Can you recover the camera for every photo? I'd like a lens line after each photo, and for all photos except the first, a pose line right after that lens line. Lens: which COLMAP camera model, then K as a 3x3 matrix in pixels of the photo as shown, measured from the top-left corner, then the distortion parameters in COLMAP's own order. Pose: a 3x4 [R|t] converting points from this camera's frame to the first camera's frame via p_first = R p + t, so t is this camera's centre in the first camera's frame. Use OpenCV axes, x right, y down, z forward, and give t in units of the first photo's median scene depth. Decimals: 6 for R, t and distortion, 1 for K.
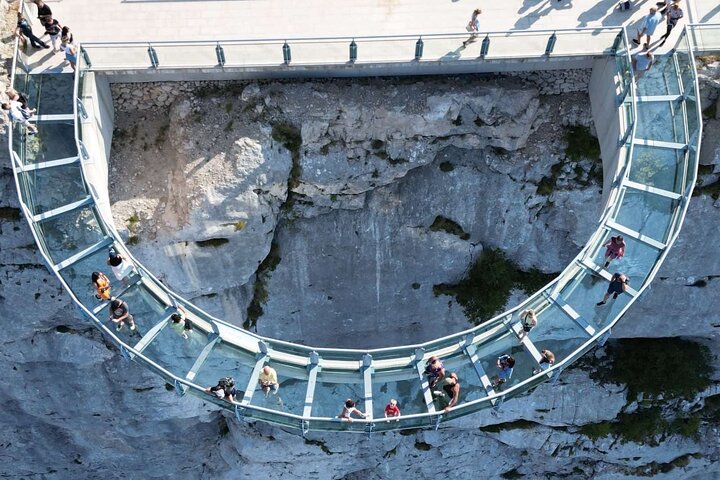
lens RADIAL K [[1002.0, 0, 358.2], [0, 1002.0, 244.5], [0, 0, 1]] dist [0.109286, 0.000000]
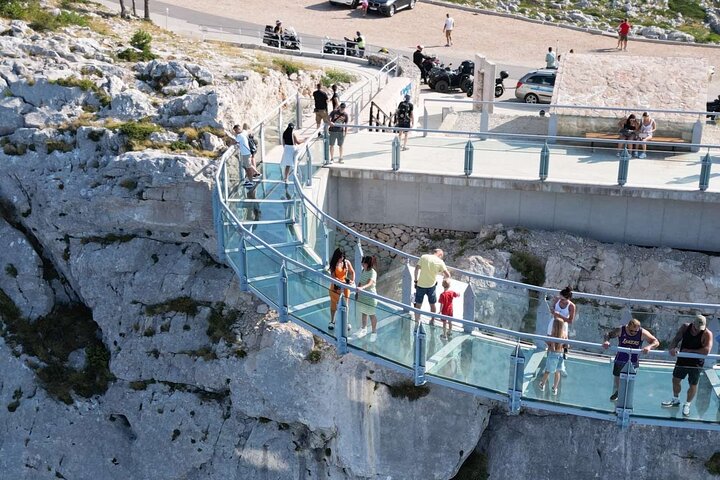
lens RADIAL K [[1002.0, 0, 362.9], [0, 1002.0, 245.3], [0, 0, 1]] dist [0.109286, 0.000000]
pose [[0.962467, 0.096007, -0.253848, 0.005786], [-0.243898, 0.716229, -0.653858, 0.420513], [0.119038, 0.691230, 0.712763, 0.361517]]
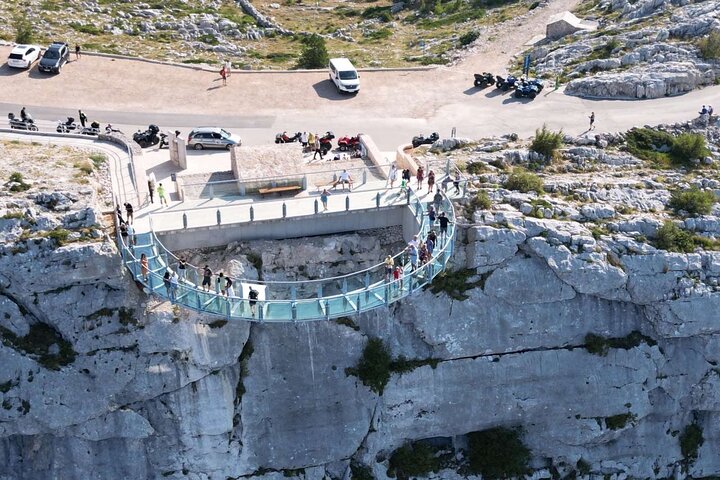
lens RADIAL K [[1002.0, 0, 361.5], [0, 1002.0, 237.3], [0, 0, 1]] dist [0.109286, 0.000000]
pose [[0.976727, -0.097587, 0.191001, -0.217300], [0.192195, 0.793514, -0.577405, 0.932119], [-0.095215, 0.600676, 0.793803, -0.519328]]
